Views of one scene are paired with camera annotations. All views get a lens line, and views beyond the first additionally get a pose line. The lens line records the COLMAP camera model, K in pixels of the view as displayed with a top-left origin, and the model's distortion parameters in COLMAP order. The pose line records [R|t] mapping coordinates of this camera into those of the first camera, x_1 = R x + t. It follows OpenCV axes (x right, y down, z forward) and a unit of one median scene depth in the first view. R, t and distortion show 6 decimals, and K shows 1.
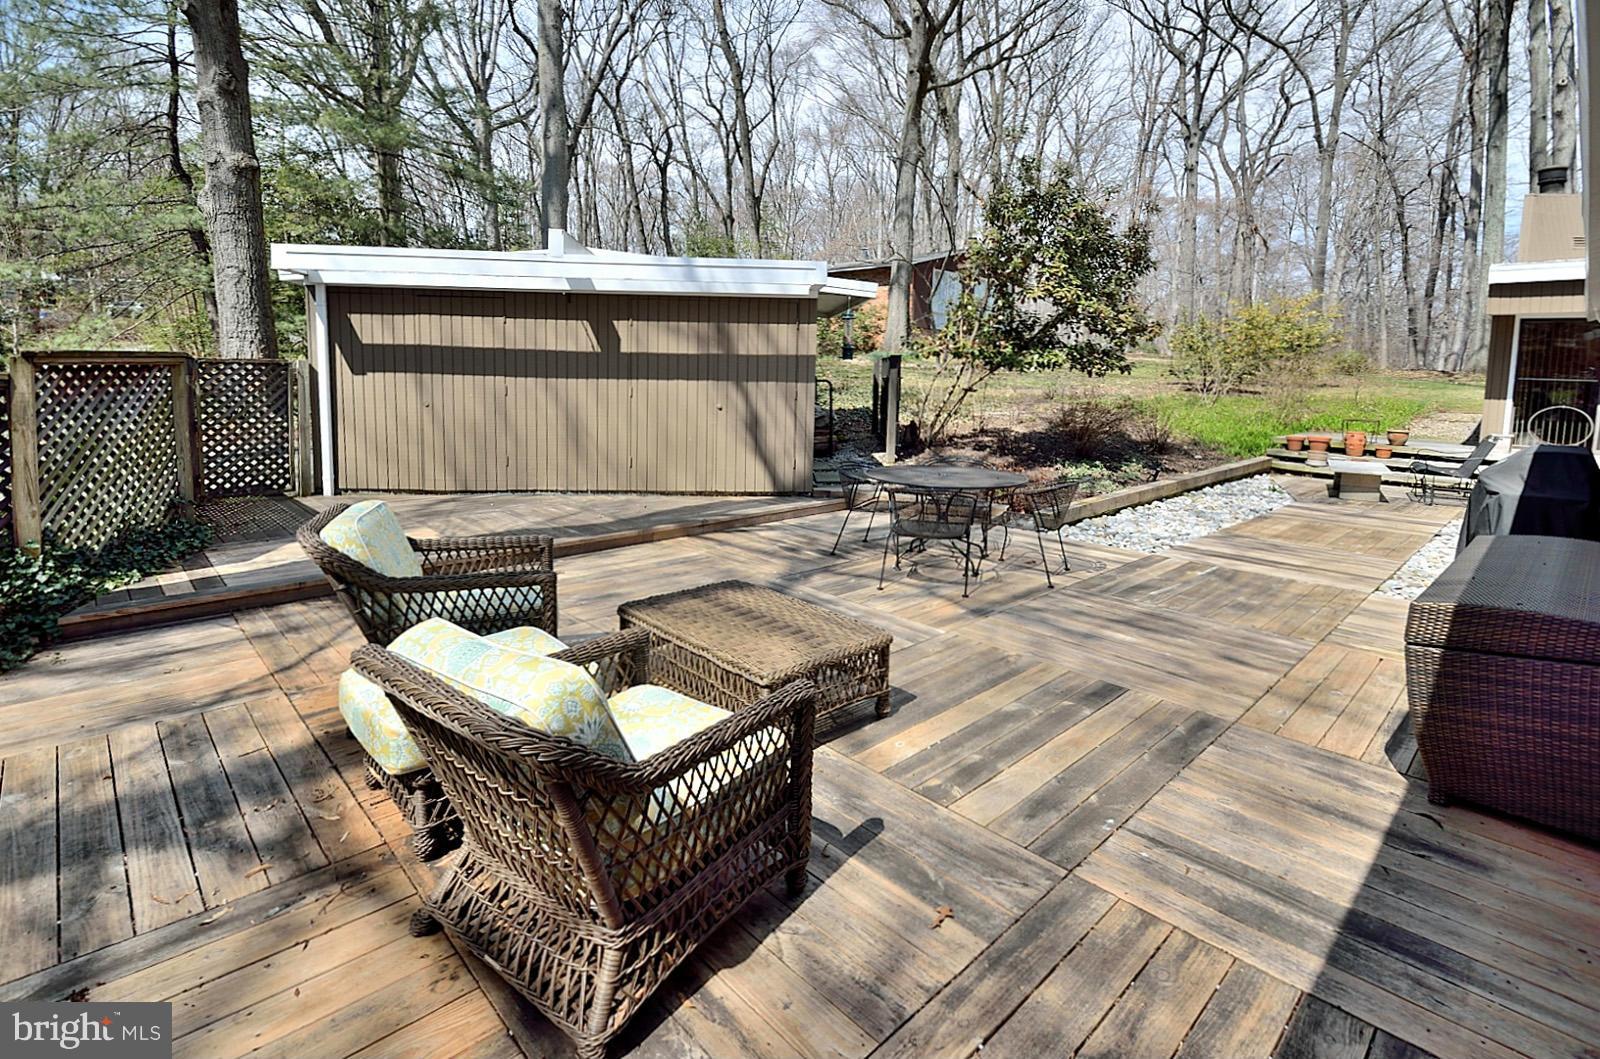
lens RADIAL K [[751.7, 0, 806.4], [0, 751.7, 425.1], [0, 0, 1]] dist [-0.030425, -0.000240]
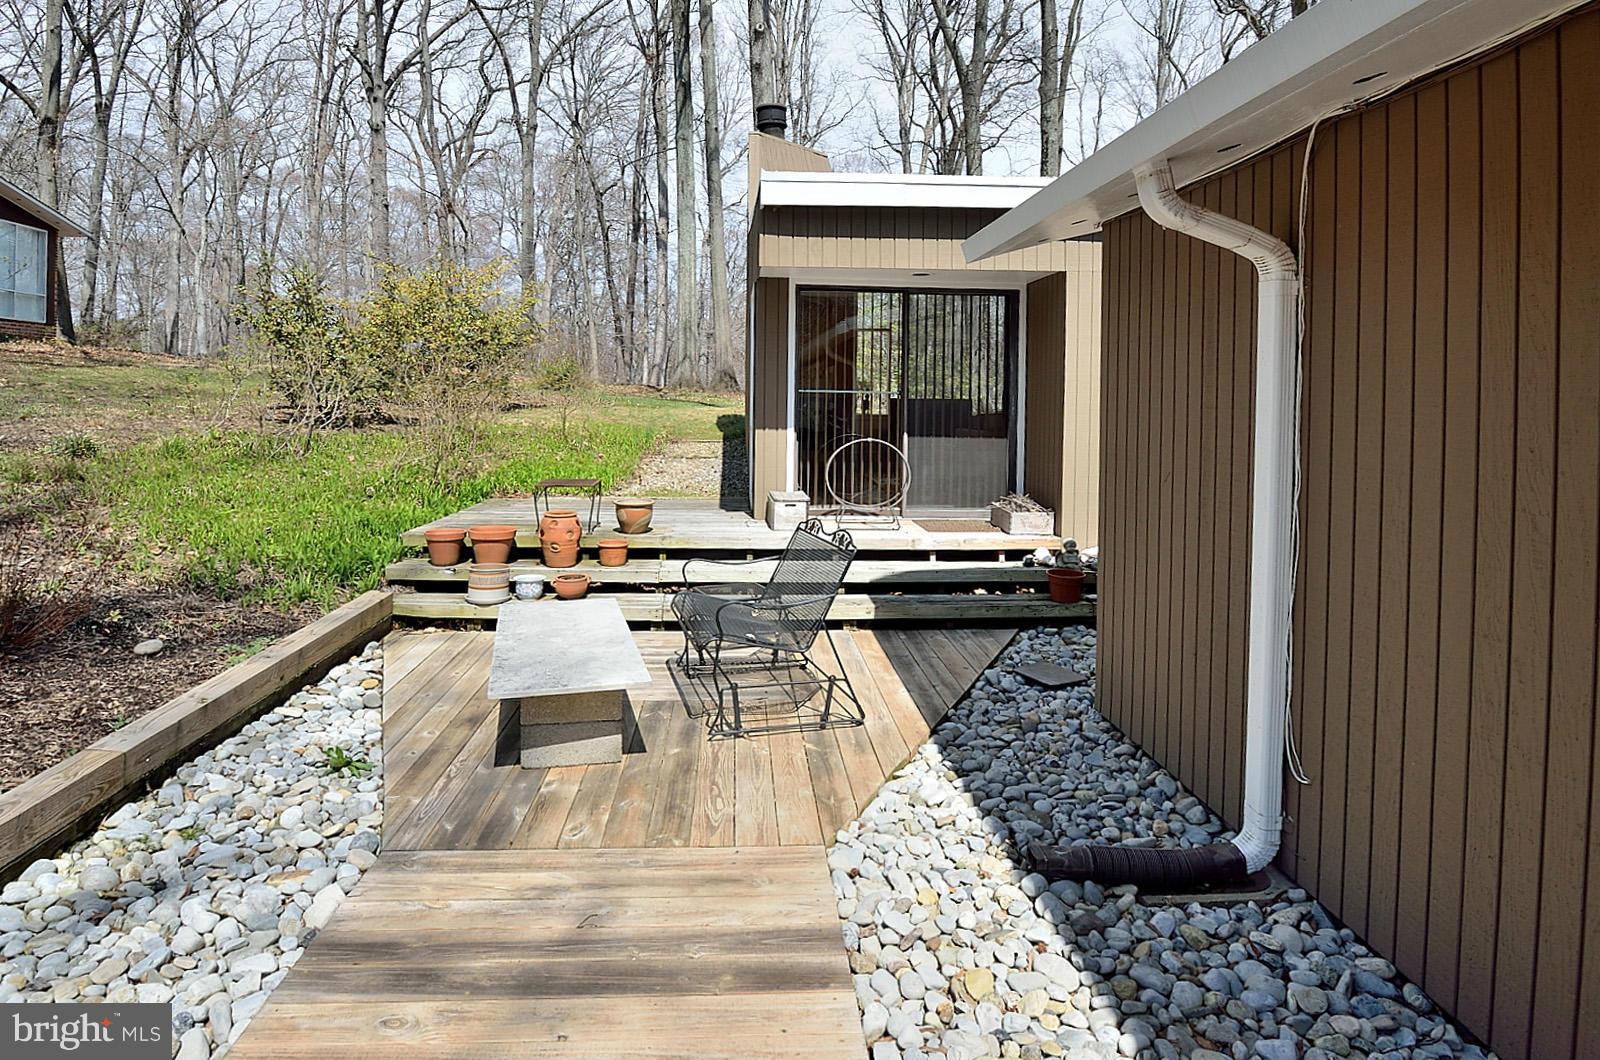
lens RADIAL K [[905.3, 0, 800.0], [0, 905.3, 530.0], [0, 0, 1]] dist [-0.046675, -0.000322]
pose [[0.635333, -0.121141, 0.762678, 0.119270], [0.056488, 0.992264, 0.110552, -0.009716], [-0.770170, -0.027156, 0.637261, 0.153740]]
